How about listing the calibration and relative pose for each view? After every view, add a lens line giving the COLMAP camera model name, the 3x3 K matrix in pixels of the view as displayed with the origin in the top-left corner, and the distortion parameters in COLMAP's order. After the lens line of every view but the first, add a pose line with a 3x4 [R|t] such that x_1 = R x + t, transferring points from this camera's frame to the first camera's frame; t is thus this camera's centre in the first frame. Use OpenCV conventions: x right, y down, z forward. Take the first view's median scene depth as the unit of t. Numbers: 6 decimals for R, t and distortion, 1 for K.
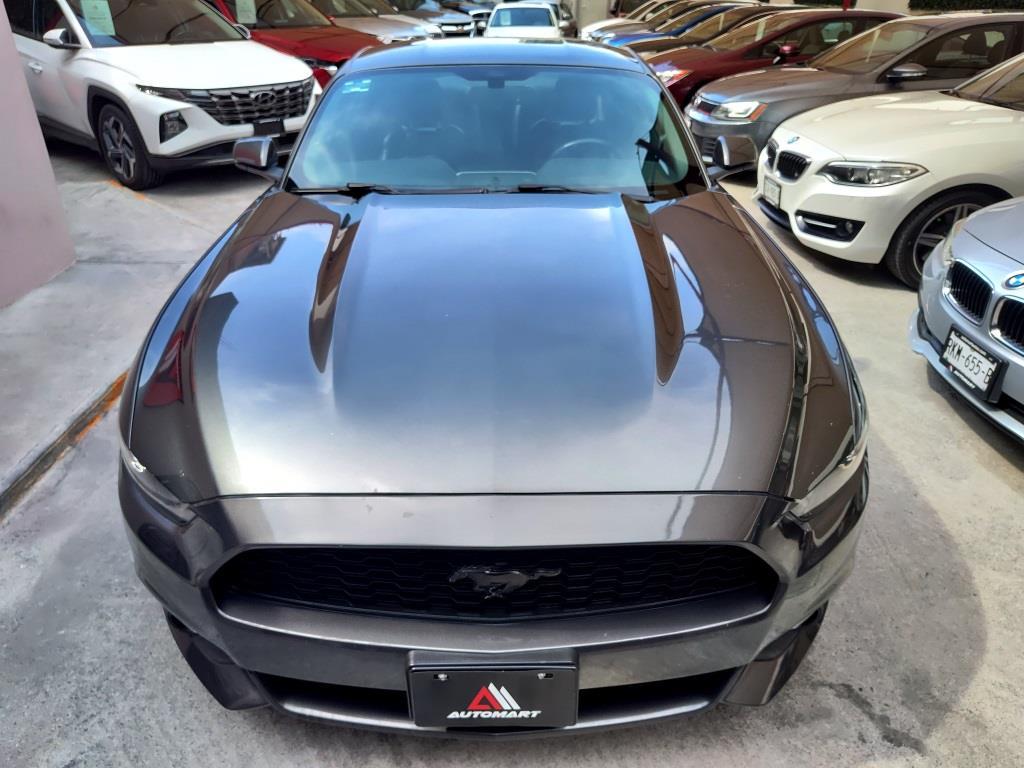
lens RADIAL K [[683.2, 0, 511.8], [0, 683.2, 378.3], [0, 0, 1]] dist [-0.003481, 0.006130]
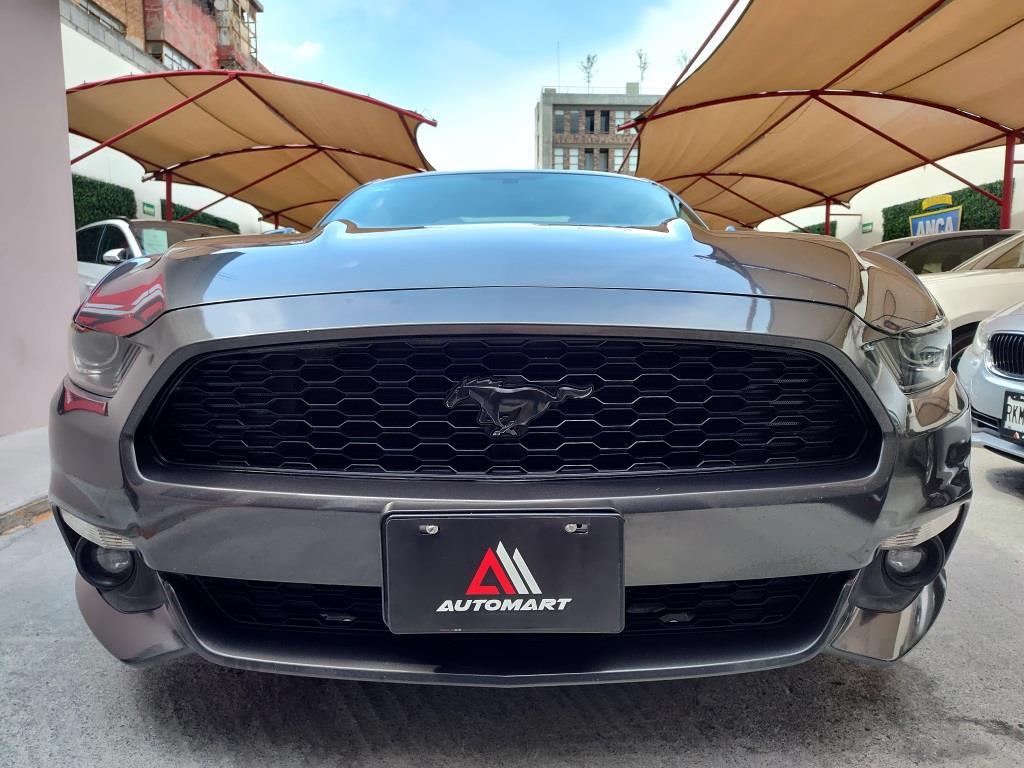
lens RADIAL K [[683.2, 0, 510.4], [0, 683.2, 385.4], [0, 0, 1]] dist [-0.003481, 0.006130]
pose [[0.999806, -0.002805, -0.019485, -0.005204], [-0.004442, 0.932141, -0.362069, 0.519422], [0.019179, 0.362085, 0.931948, 0.269537]]
